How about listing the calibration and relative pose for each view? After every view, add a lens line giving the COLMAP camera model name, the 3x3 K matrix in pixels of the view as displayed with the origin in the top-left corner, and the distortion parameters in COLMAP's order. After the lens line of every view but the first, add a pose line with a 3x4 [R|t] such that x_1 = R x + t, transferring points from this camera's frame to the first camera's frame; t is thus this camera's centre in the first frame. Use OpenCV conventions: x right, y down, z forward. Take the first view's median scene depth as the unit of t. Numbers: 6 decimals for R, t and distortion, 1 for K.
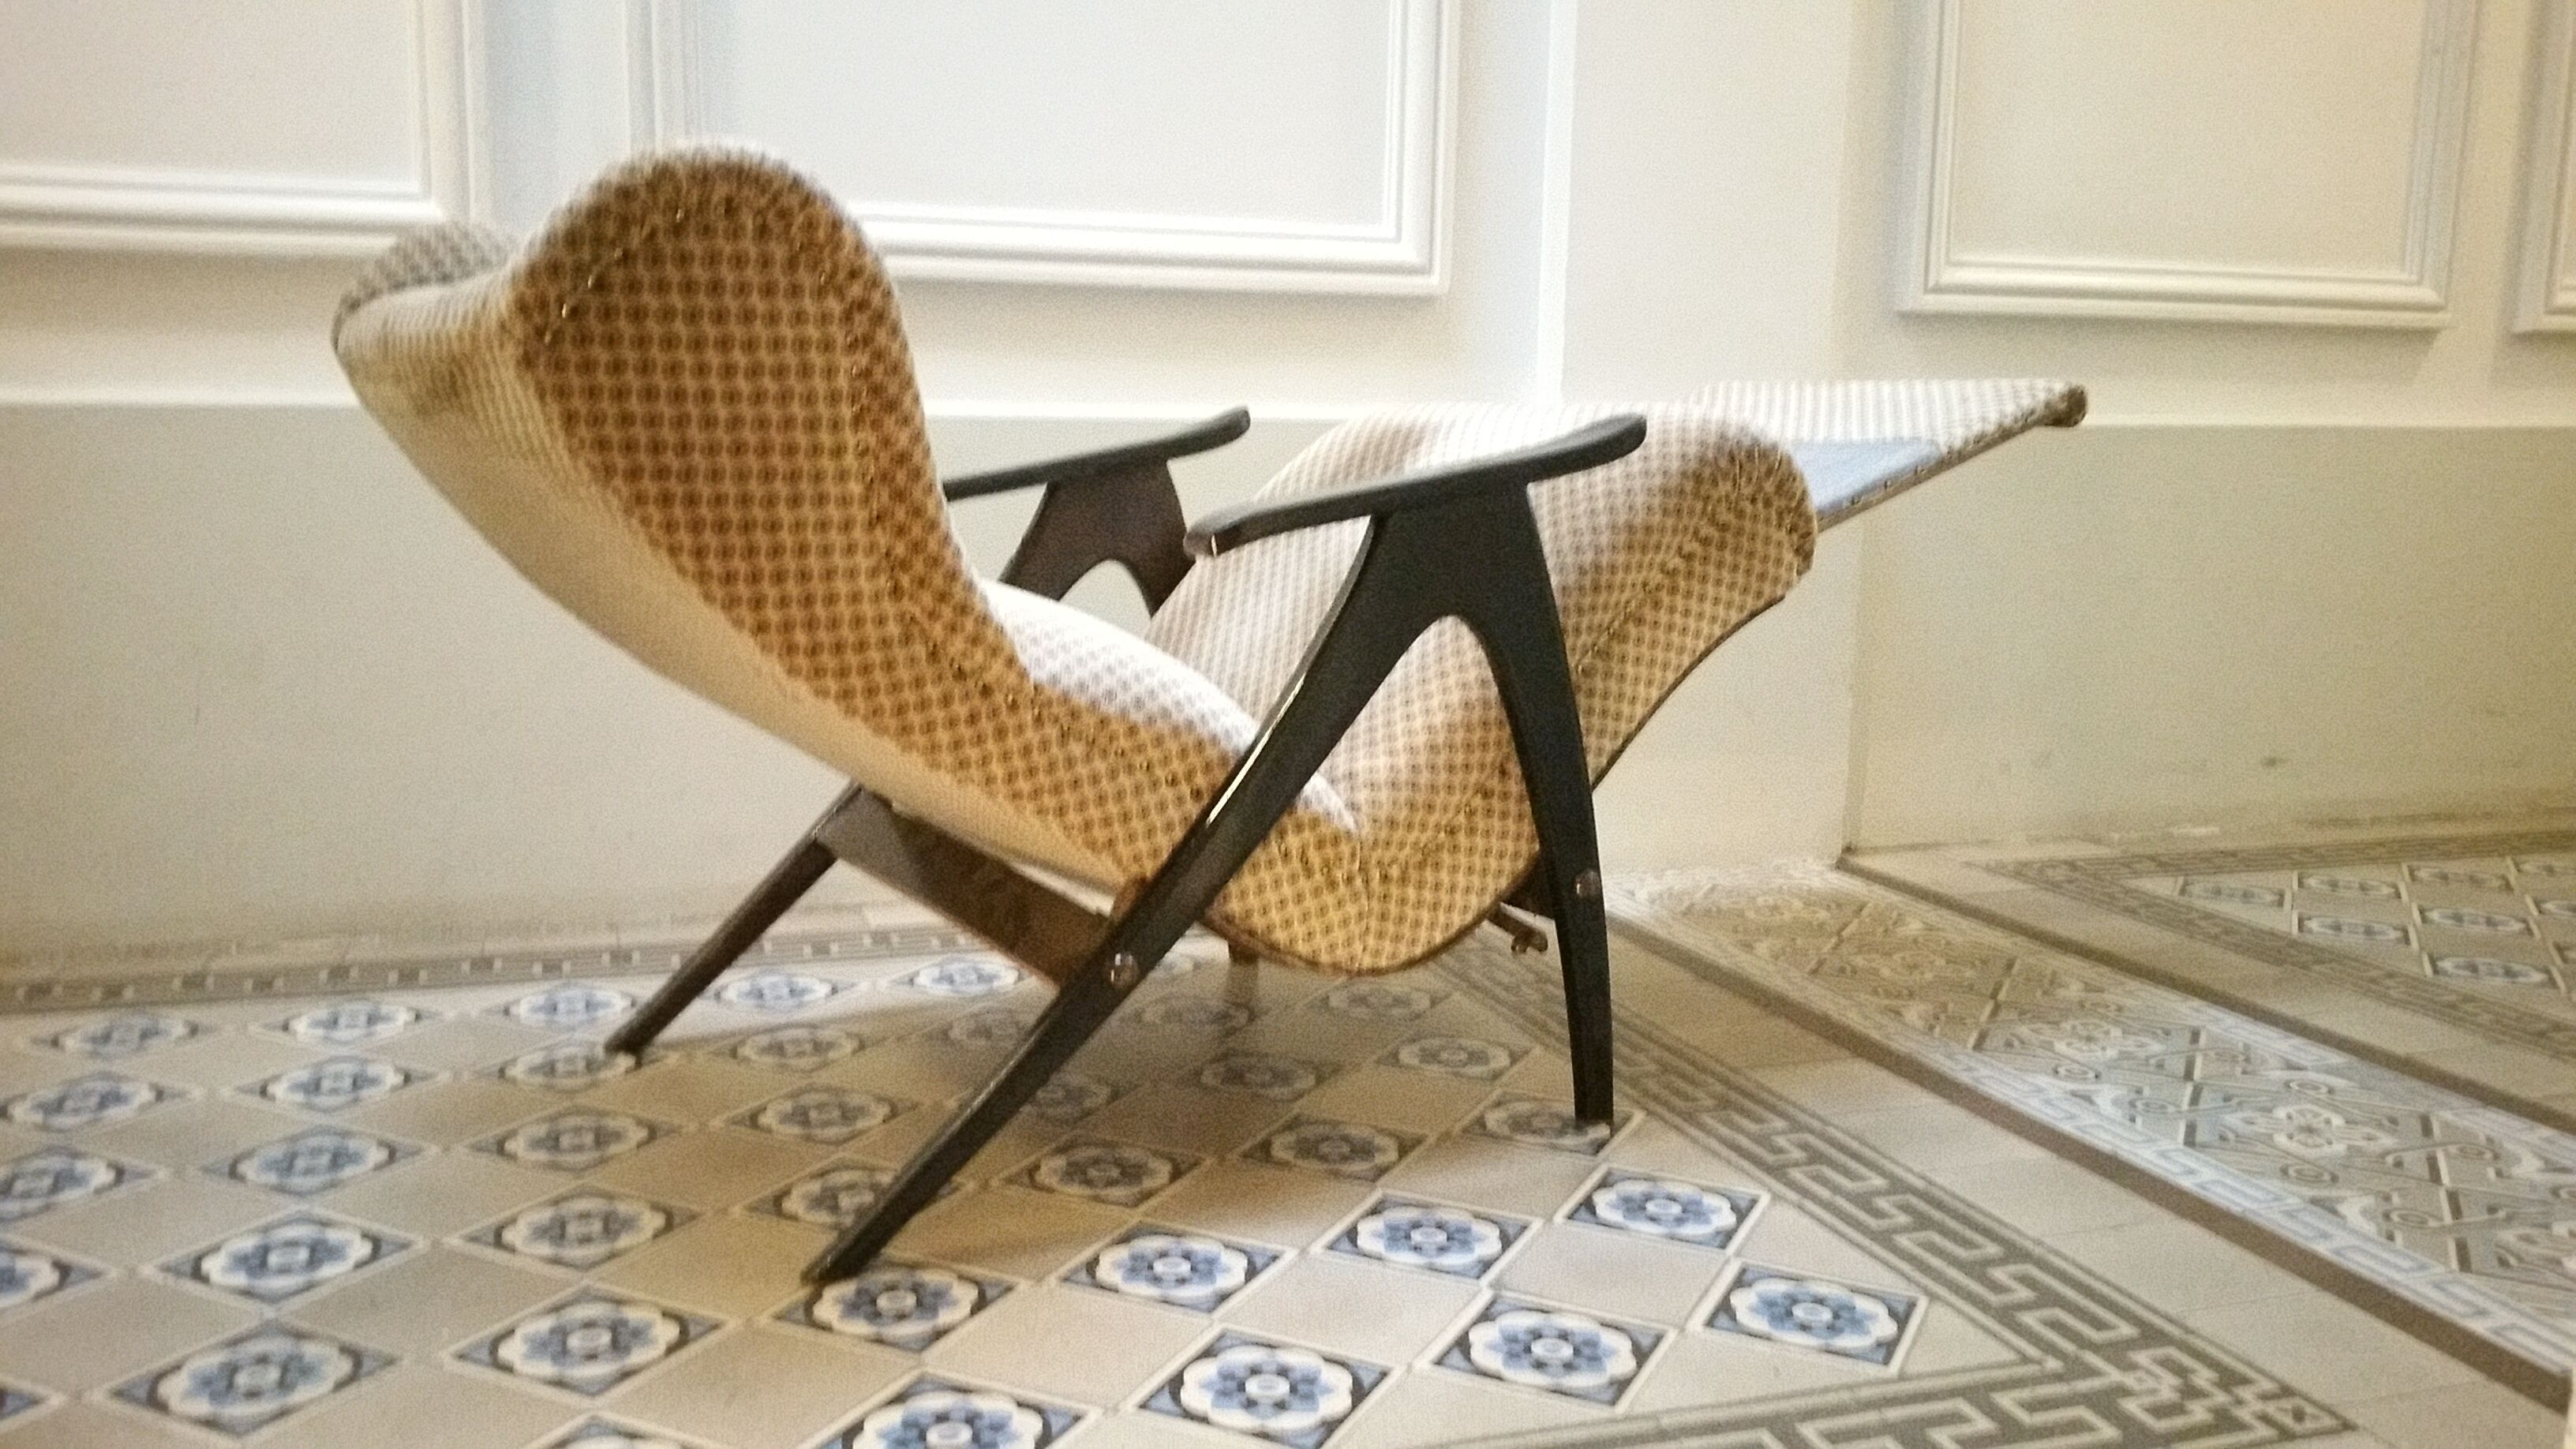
lens RADIAL K [[2087.8, 0, 1282.1], [0, 2087.8, 764.2], [0, 0, 1]] dist [0.135024, -0.278896]
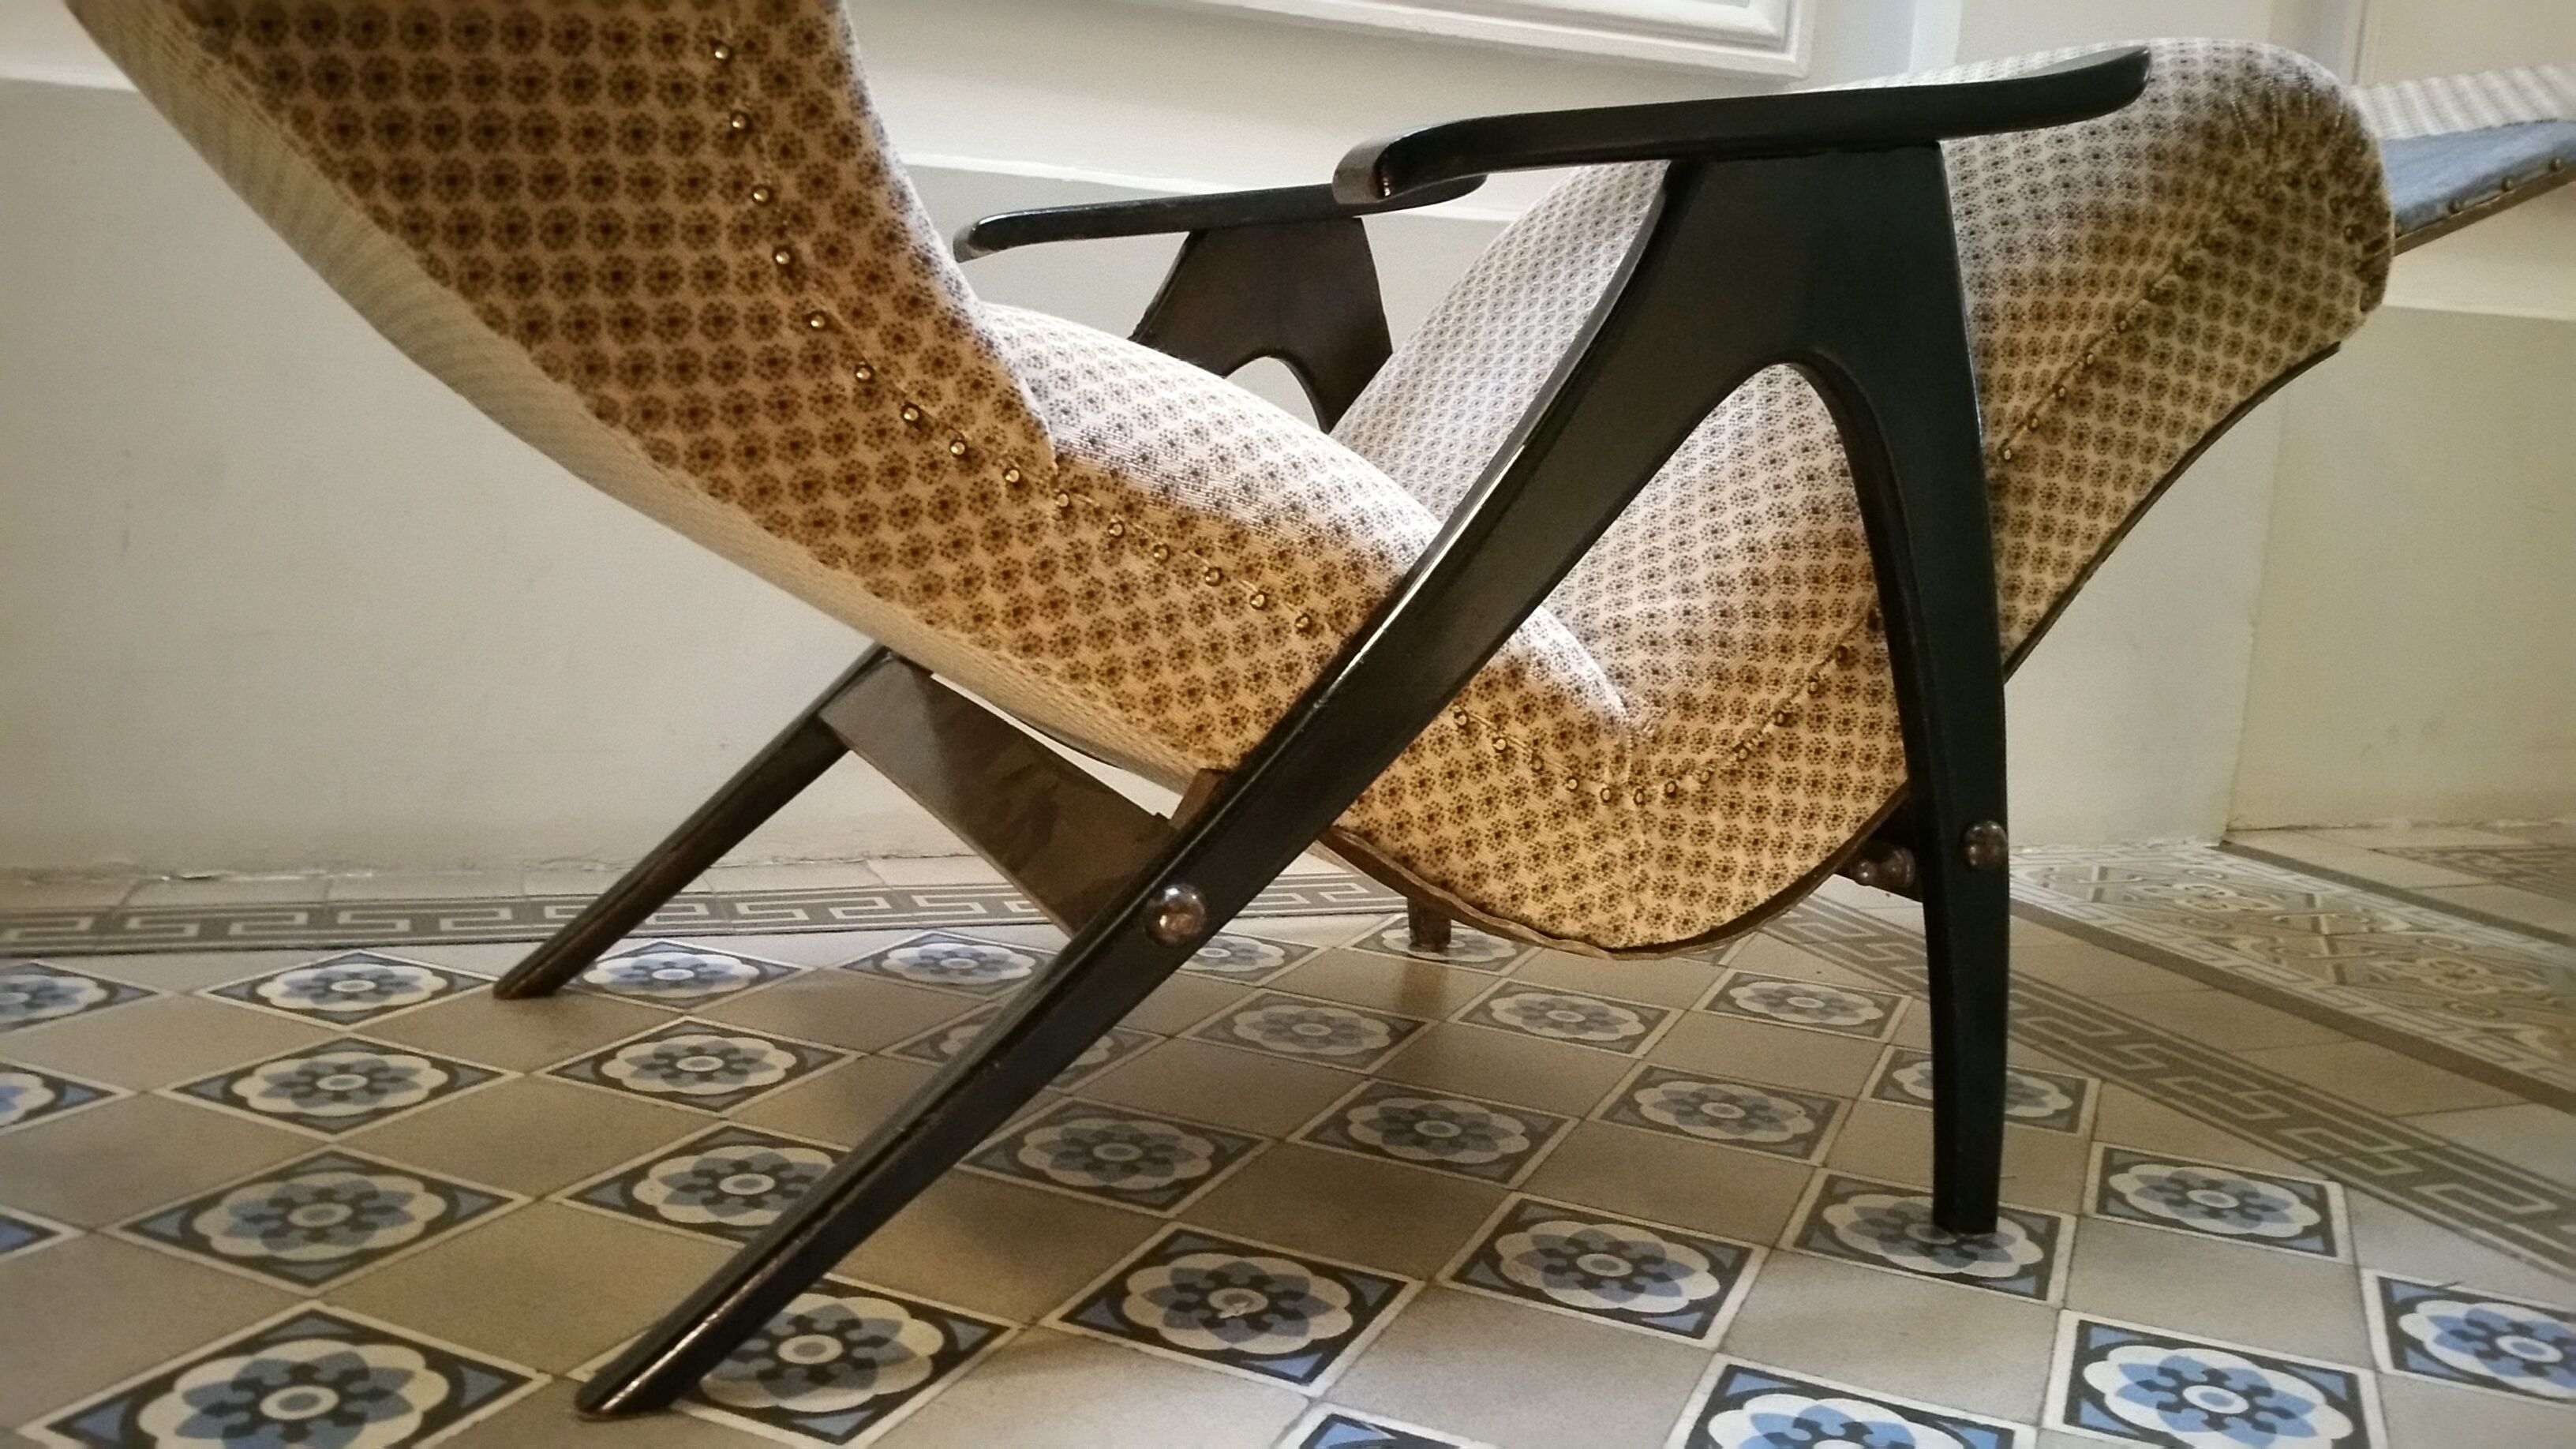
lens RADIAL K [[2047.0, 0, 1282.2], [0, 2047.0, 755.2], [0, 0, 1]] dist [0.155195, -0.331005]
pose [[0.991050, 0.007803, -0.133260, 0.017549], [-0.003231, 0.999400, 0.034493, 0.024363], [0.133449, -0.033754, 0.990481, 0.424824]]
